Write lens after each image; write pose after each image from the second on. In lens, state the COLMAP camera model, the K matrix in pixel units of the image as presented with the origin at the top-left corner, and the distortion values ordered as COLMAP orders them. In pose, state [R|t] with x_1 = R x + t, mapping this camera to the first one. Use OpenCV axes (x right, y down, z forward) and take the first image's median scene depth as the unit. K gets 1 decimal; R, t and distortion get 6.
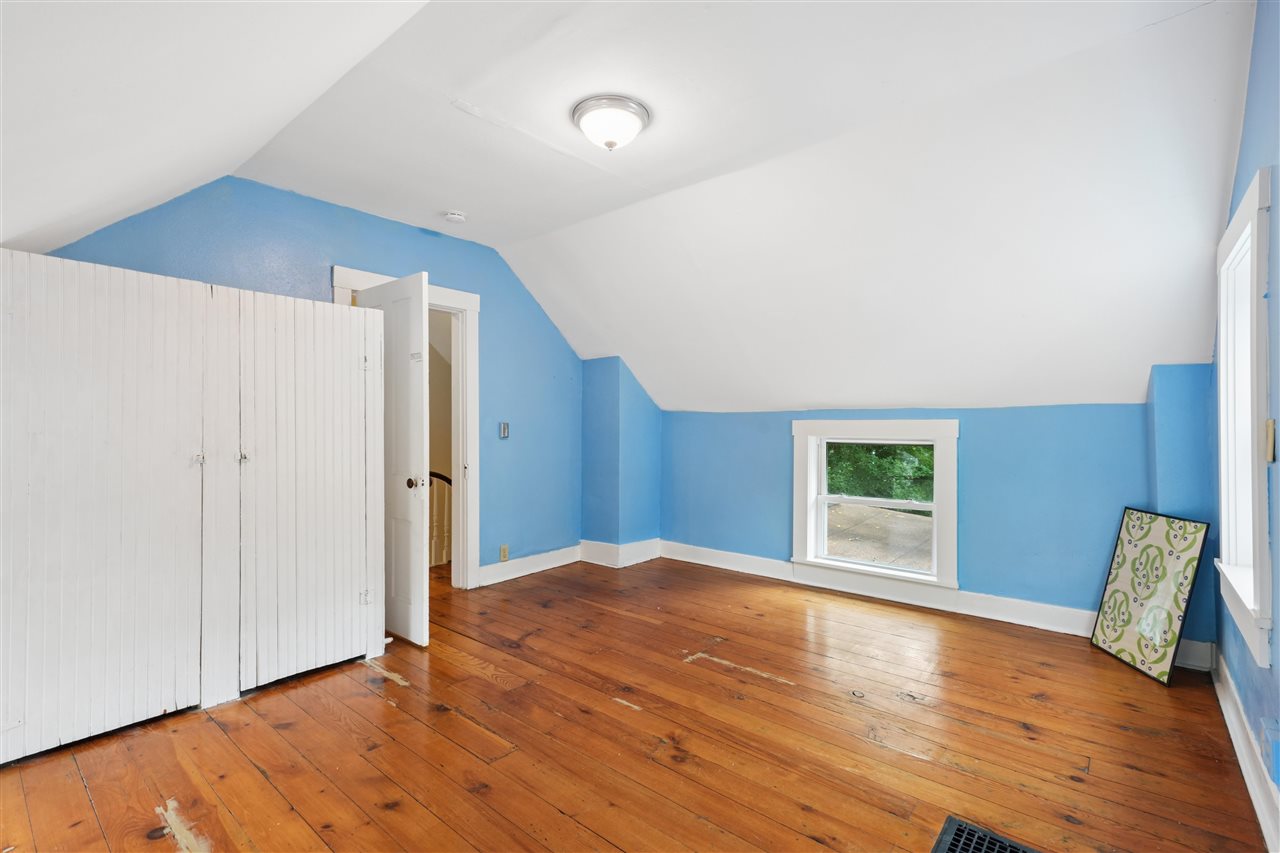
lens RADIAL K [[588.3, 0, 638.6], [0, 588.3, 422.3], [0, 0, 1]] dist [-0.001783, 0.000436]
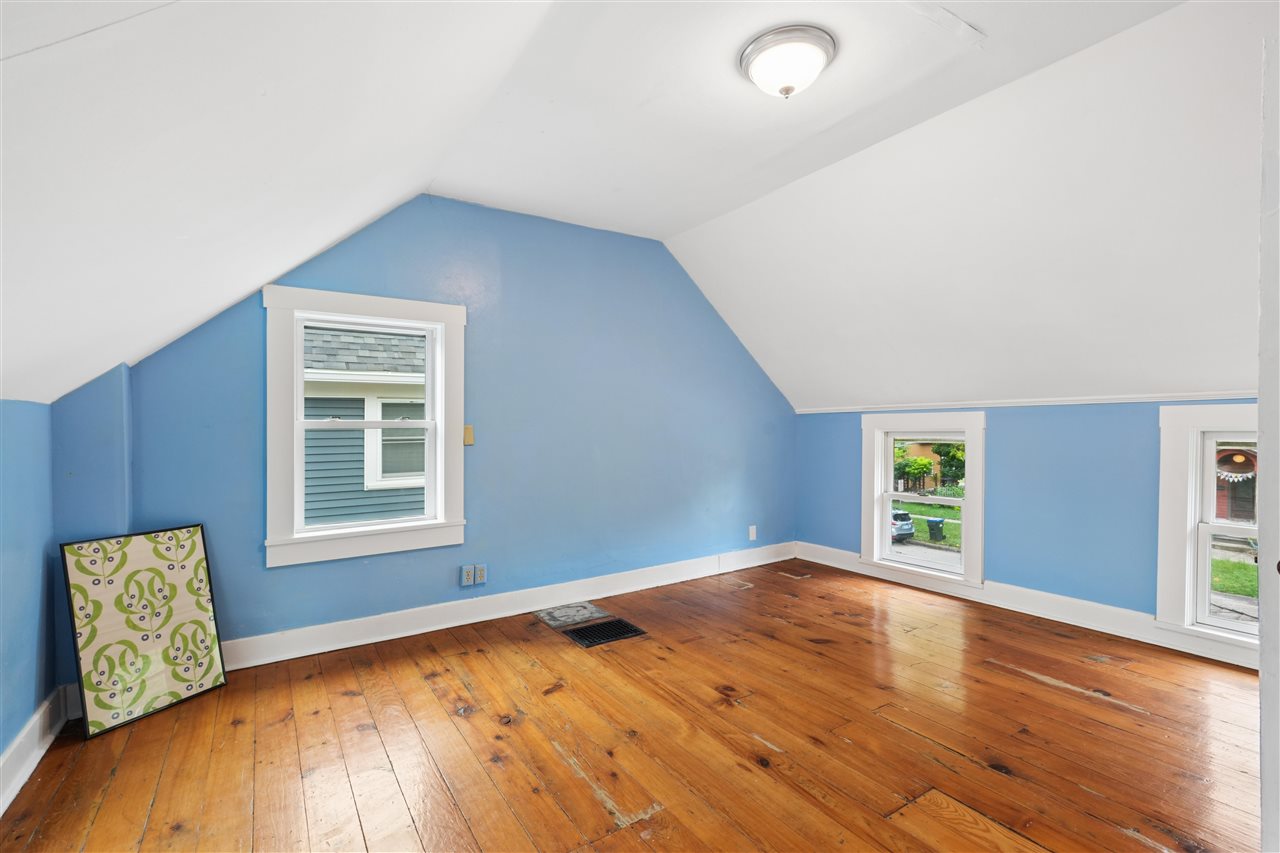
lens RADIAL K [[588.3, 0, 614.0], [0, 588.3, 438.7], [0, 0, 1]] dist [-0.001783, 0.000436]
pose [[-0.946730, 0.007532, 0.321941, -0.081159], [0.012985, 0.999806, 0.014793, 0.010671], [-0.321767, 0.018186, -0.946644, 1.715190]]
